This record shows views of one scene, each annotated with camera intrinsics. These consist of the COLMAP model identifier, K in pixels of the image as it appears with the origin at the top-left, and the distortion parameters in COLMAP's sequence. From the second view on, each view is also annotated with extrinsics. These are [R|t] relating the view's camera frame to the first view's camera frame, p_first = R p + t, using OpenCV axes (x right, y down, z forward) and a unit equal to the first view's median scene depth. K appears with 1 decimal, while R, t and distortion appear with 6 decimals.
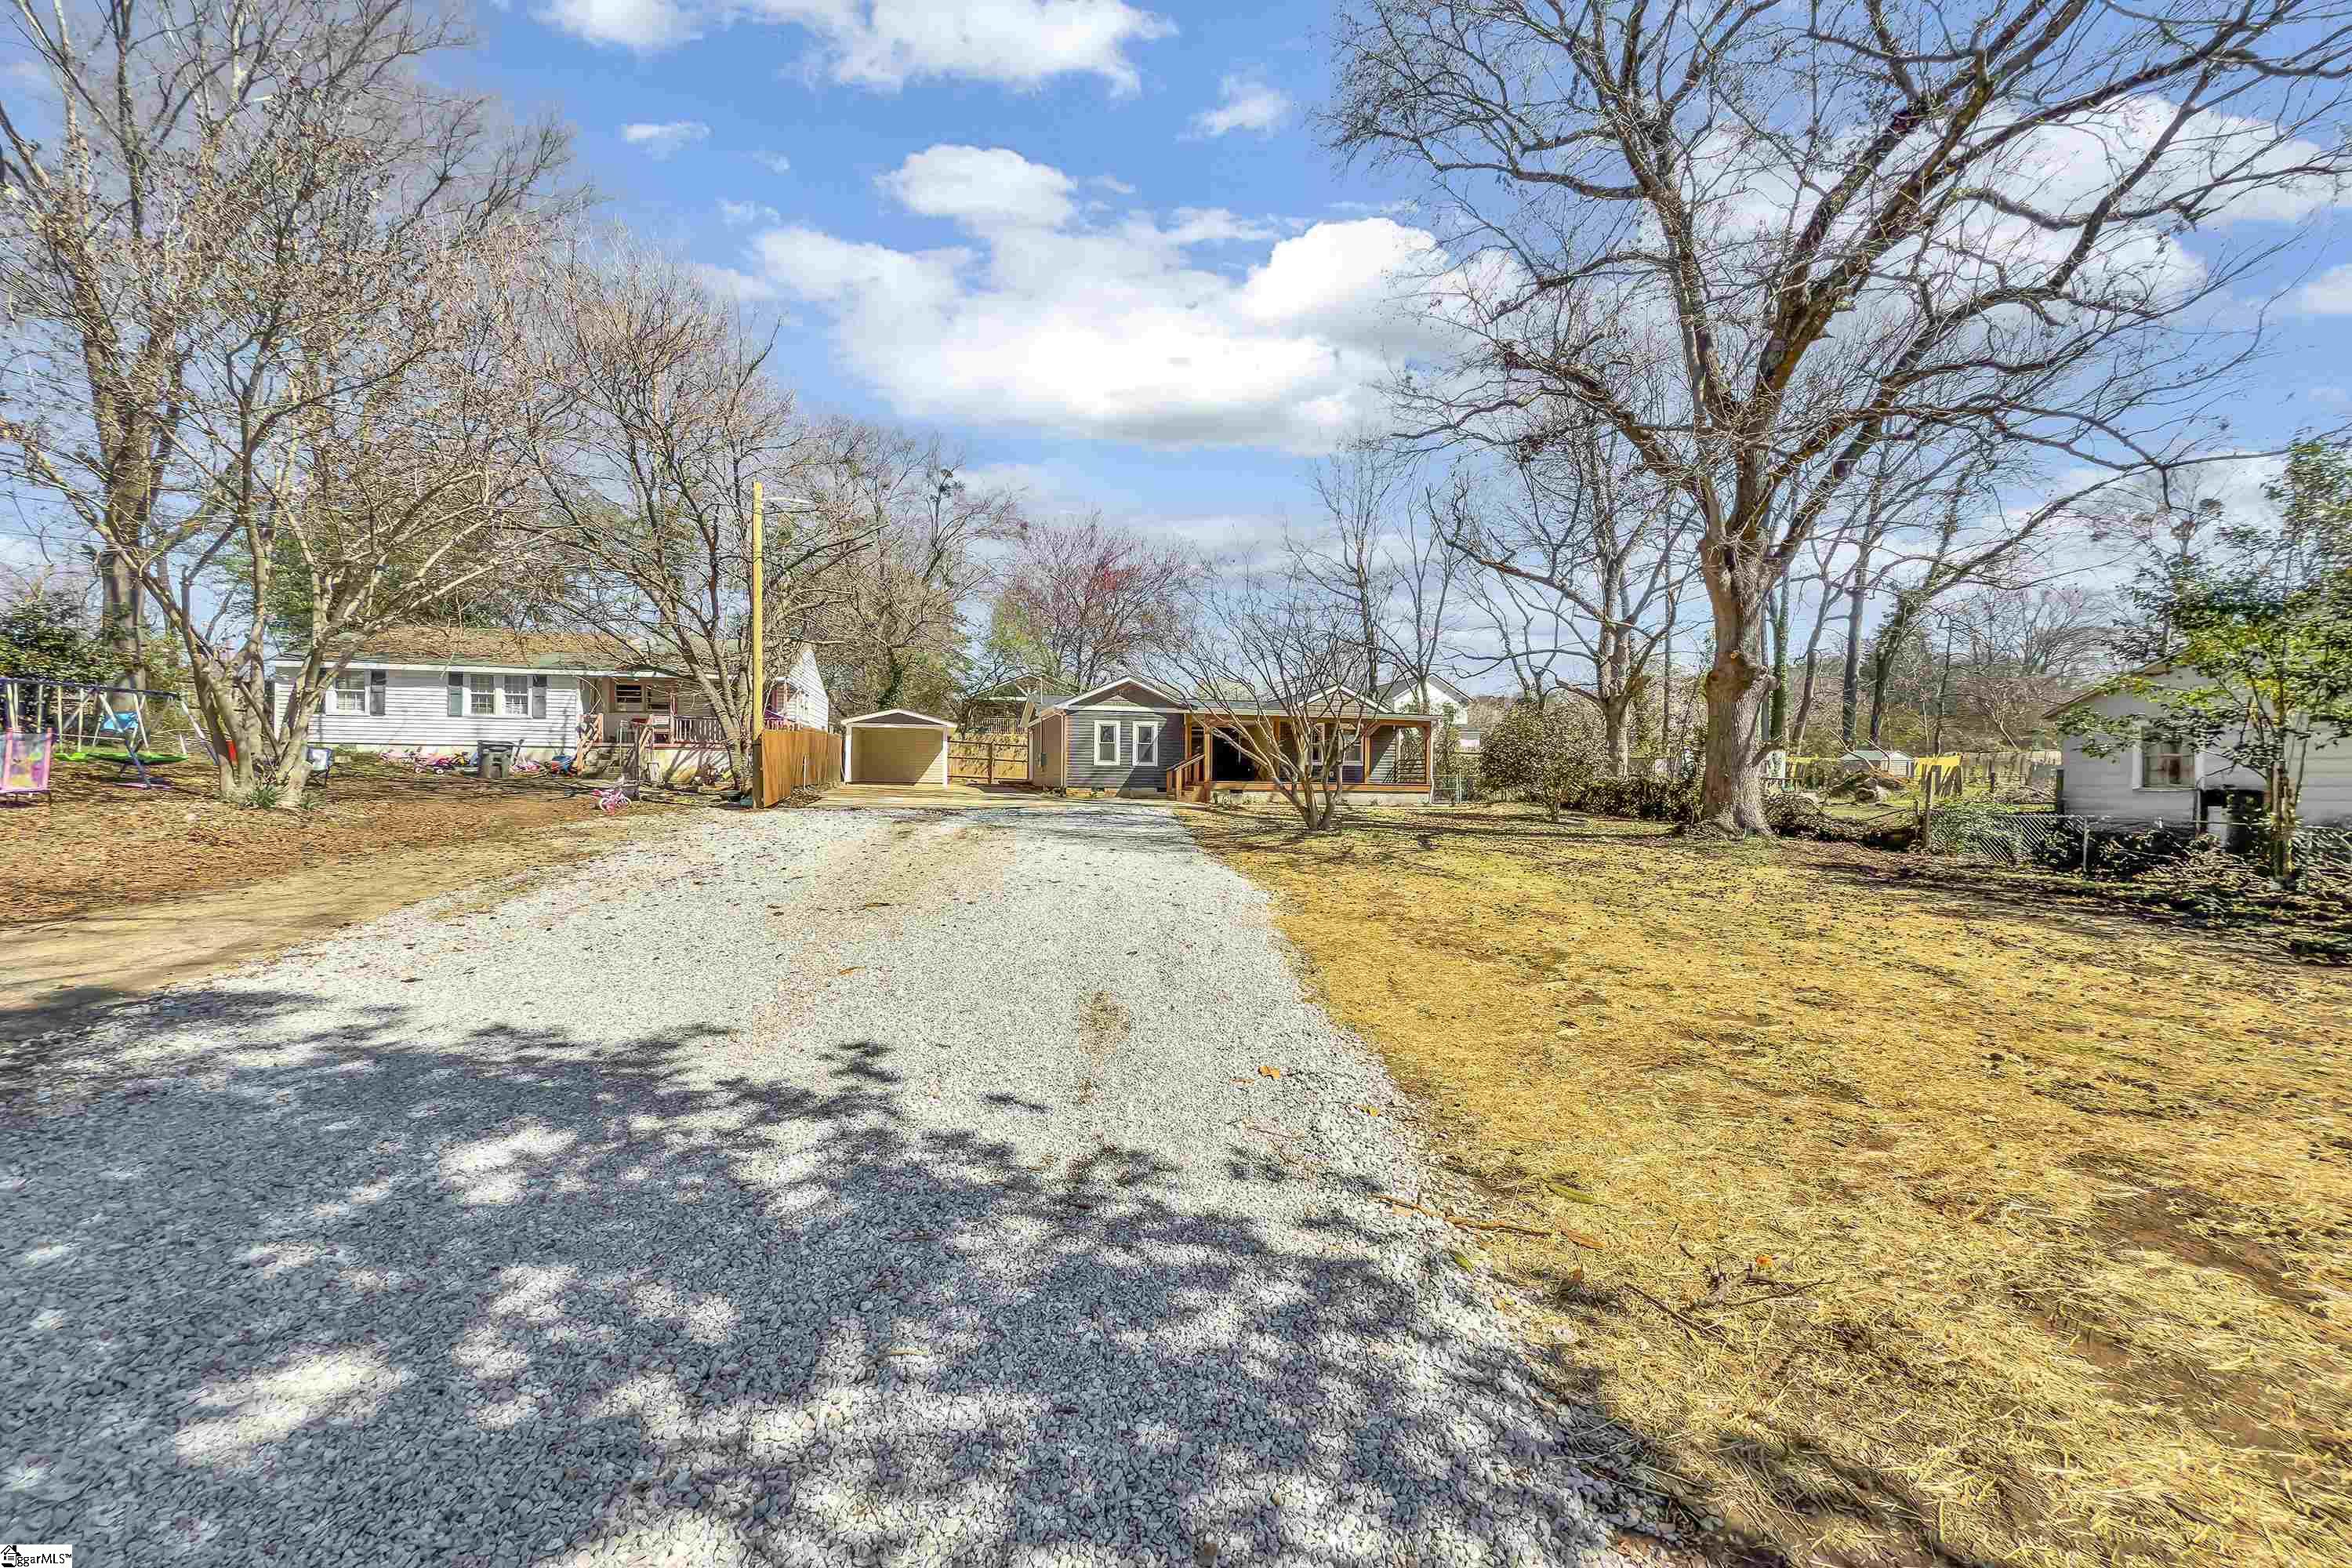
lens RADIAL K [[950.7, 0, 1176.0], [0, 950.7, 784.0], [0, 0, 1]] dist [-0.001609, -0.000272]
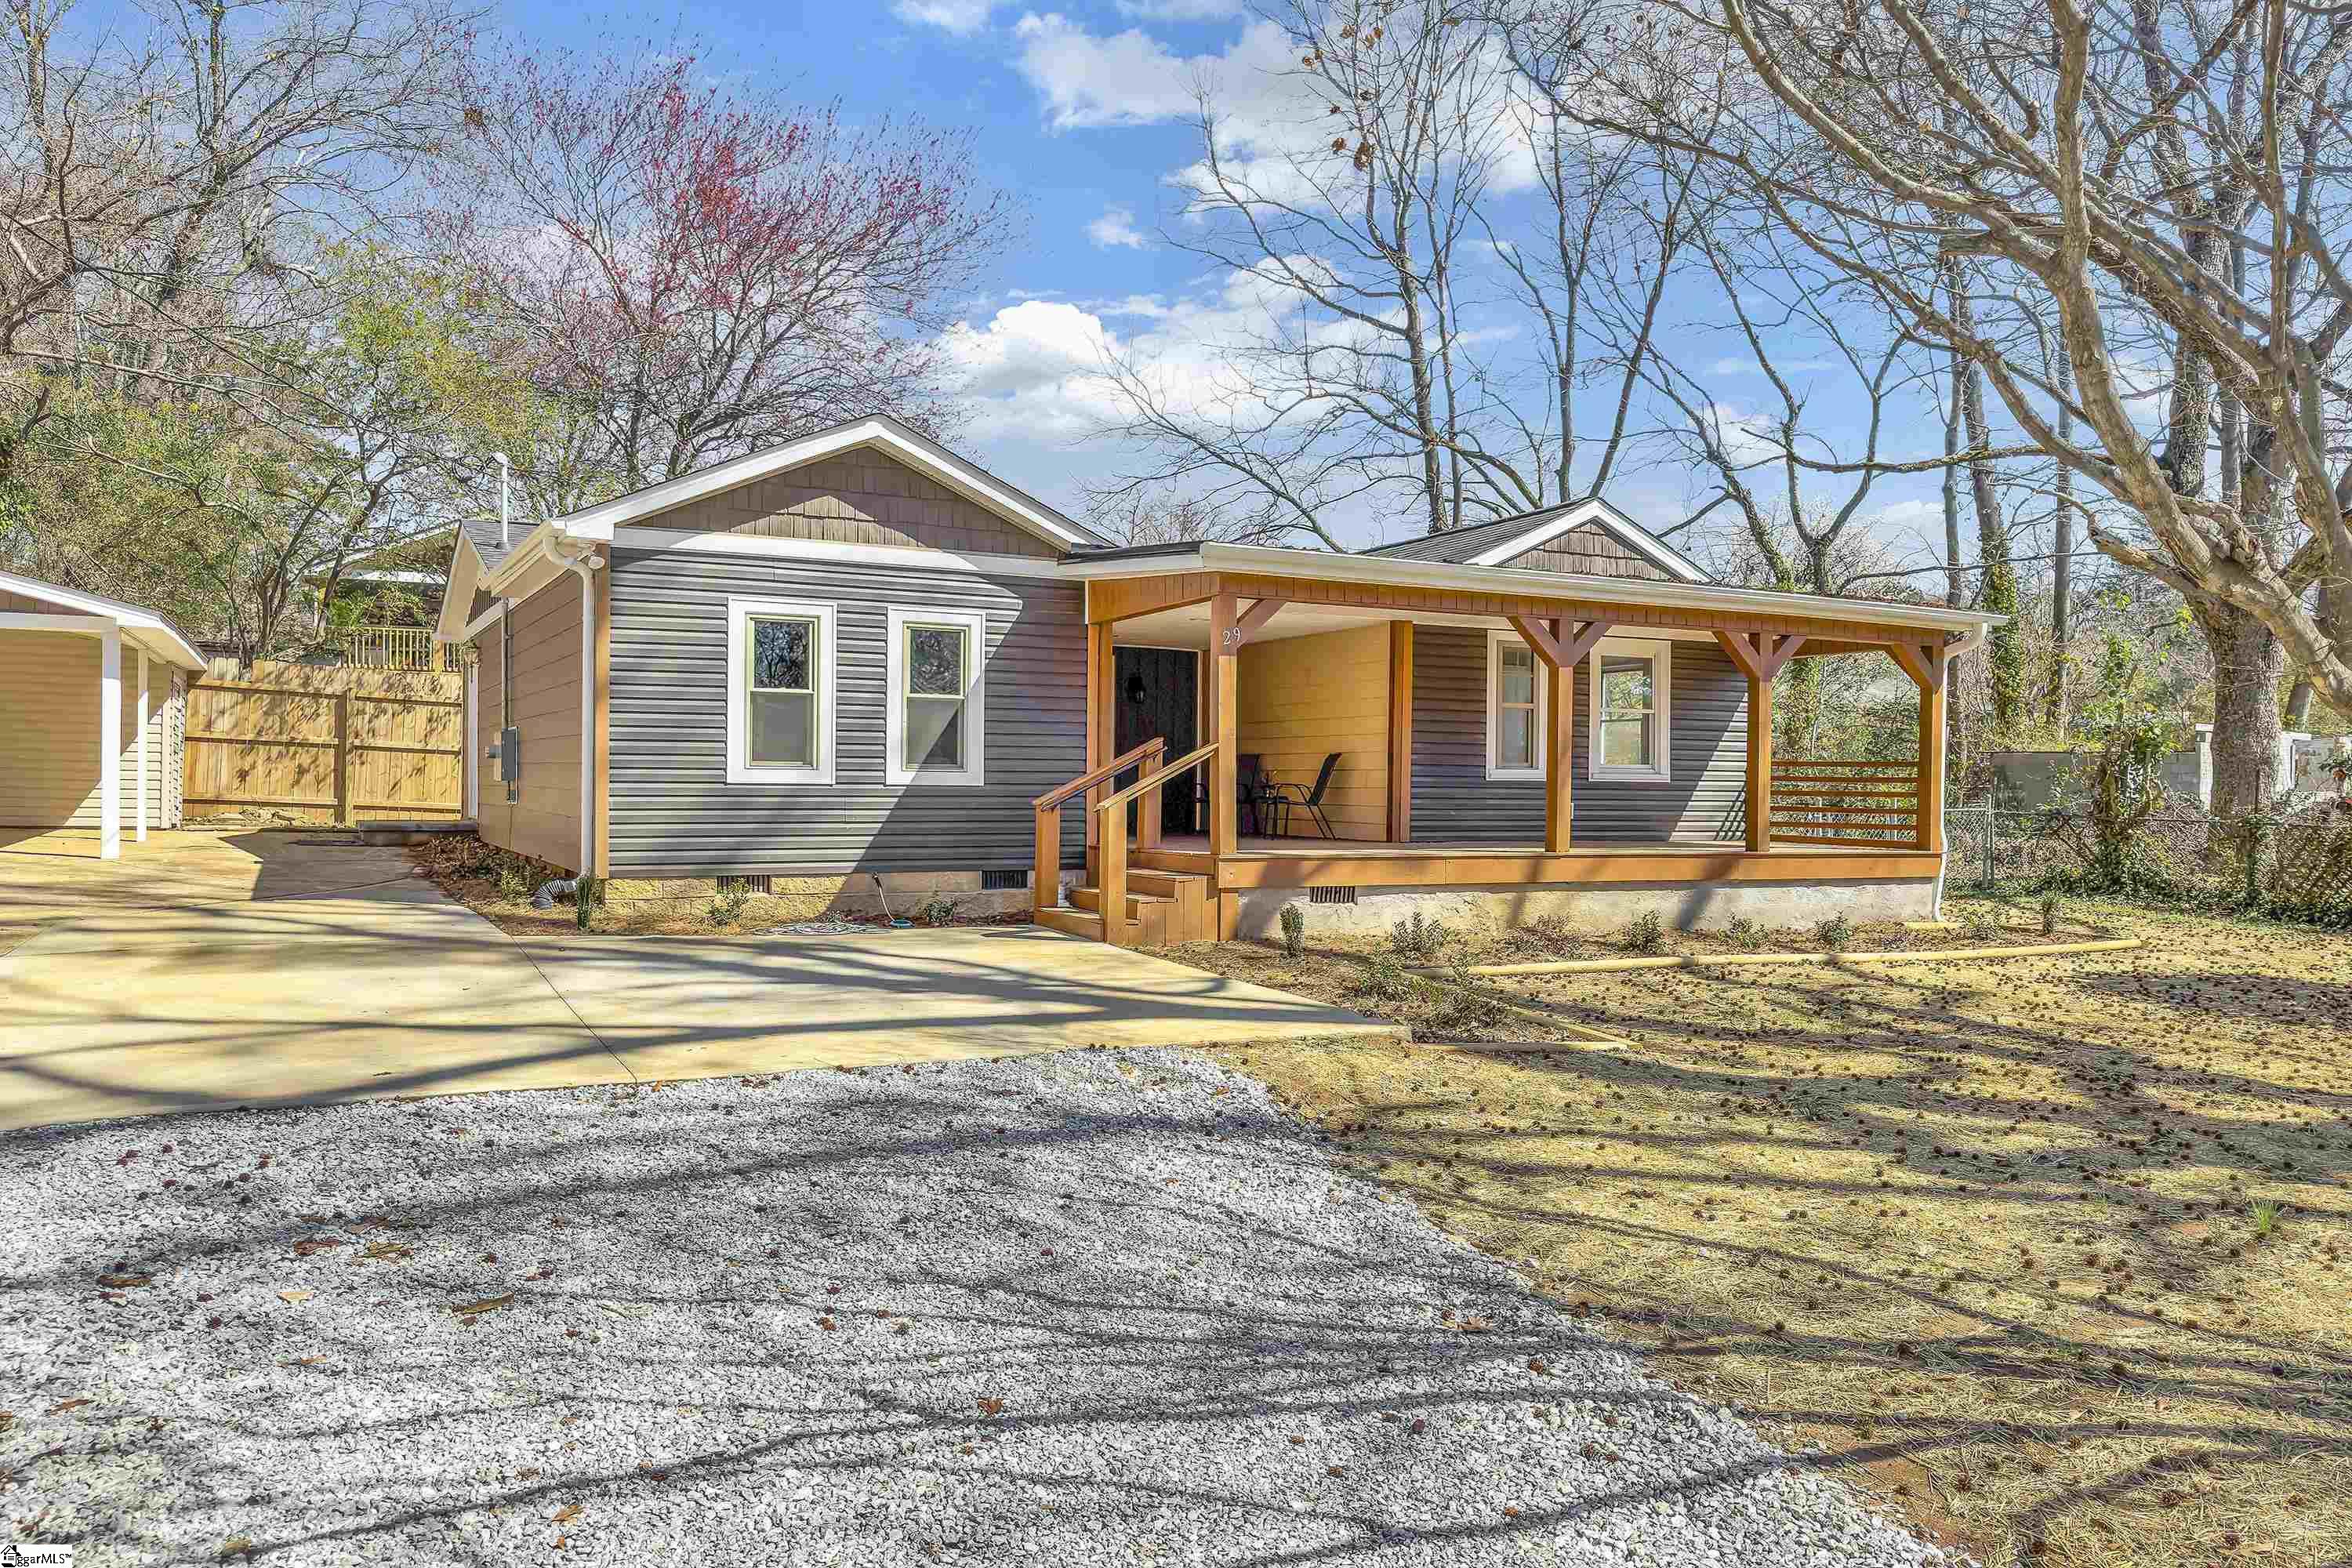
lens RADIAL K [[1669.6, 0, 1176.0], [0, 1669.6, 784.0], [0, 0, 1]] dist [-0.002914, -0.004183]
pose [[0.975219, 0.001049, 0.221240, -0.062846], [-0.001533, 0.999997, 0.002012, -0.018910], [-0.221237, -0.002301, 0.975217, 0.514715]]
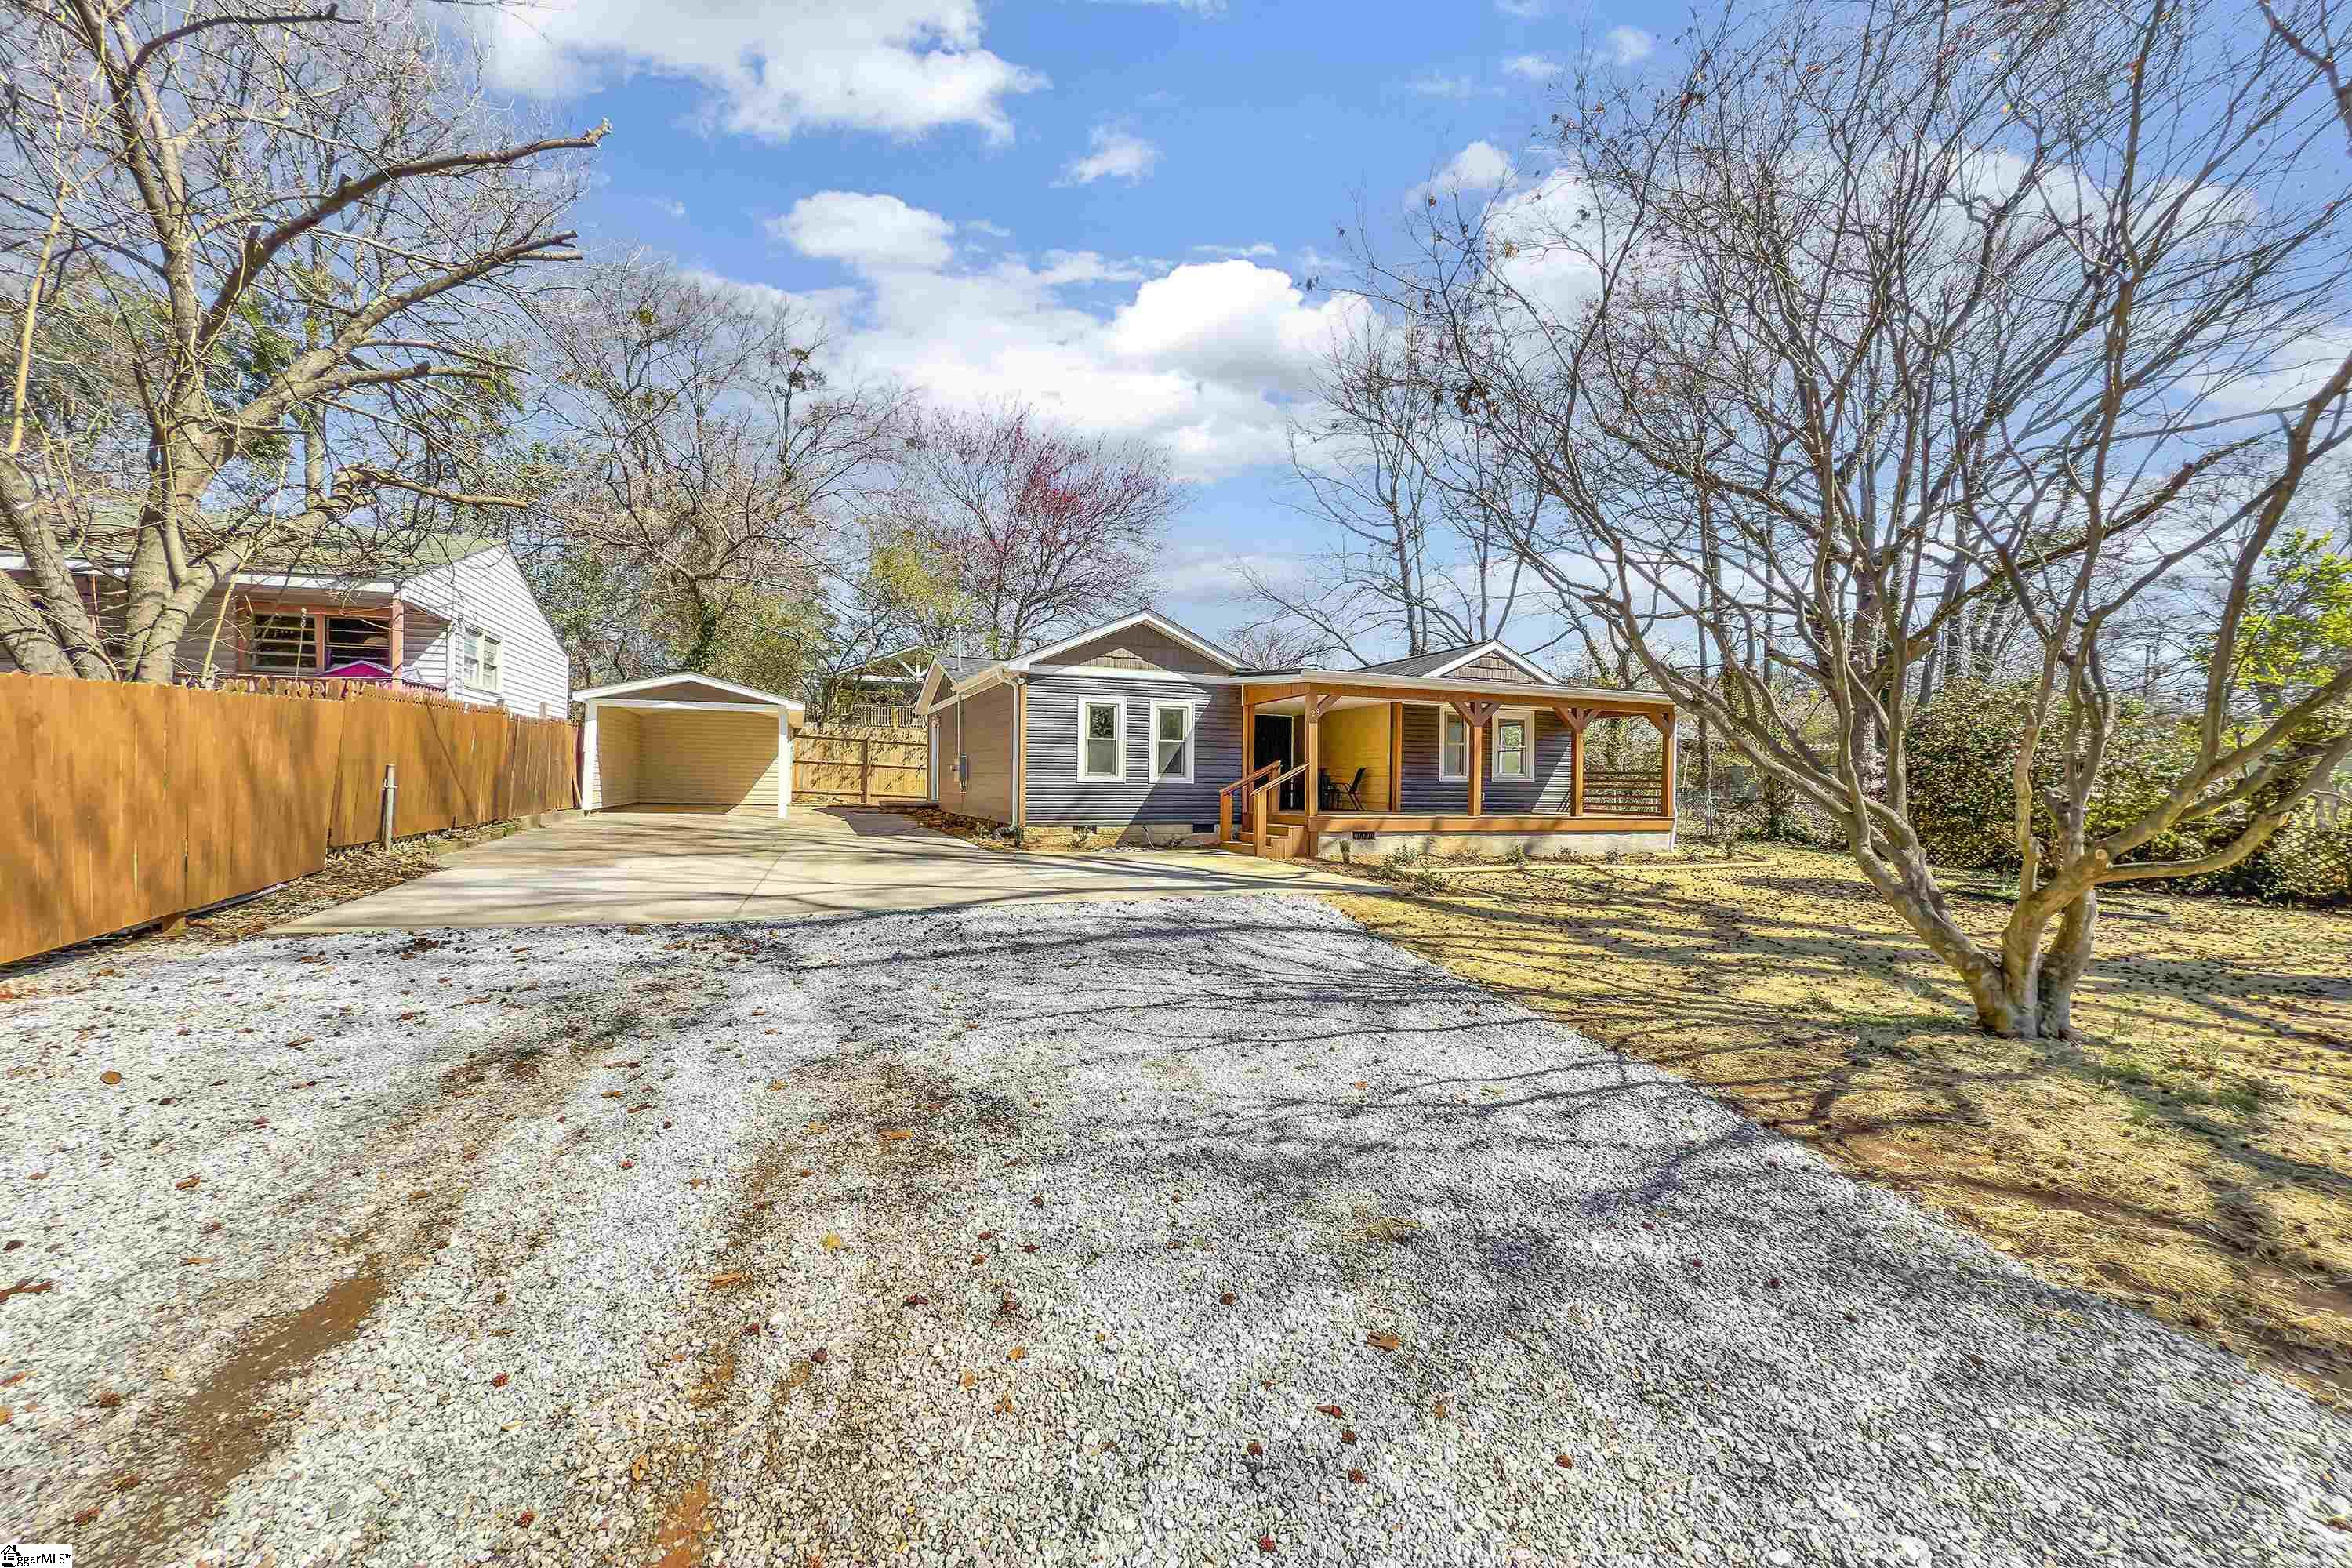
lens RADIAL K [[938.0, 0, 1181.9], [0, 938.0, 782.0], [0, 0, 1]] dist [0.000377, 0.000054]
pose [[0.990755, 0.001959, 0.135650, -0.089846], [-0.001731, 0.999997, -0.001799, -0.017548], [-0.135653, 0.001548, 0.990755, 0.447568]]
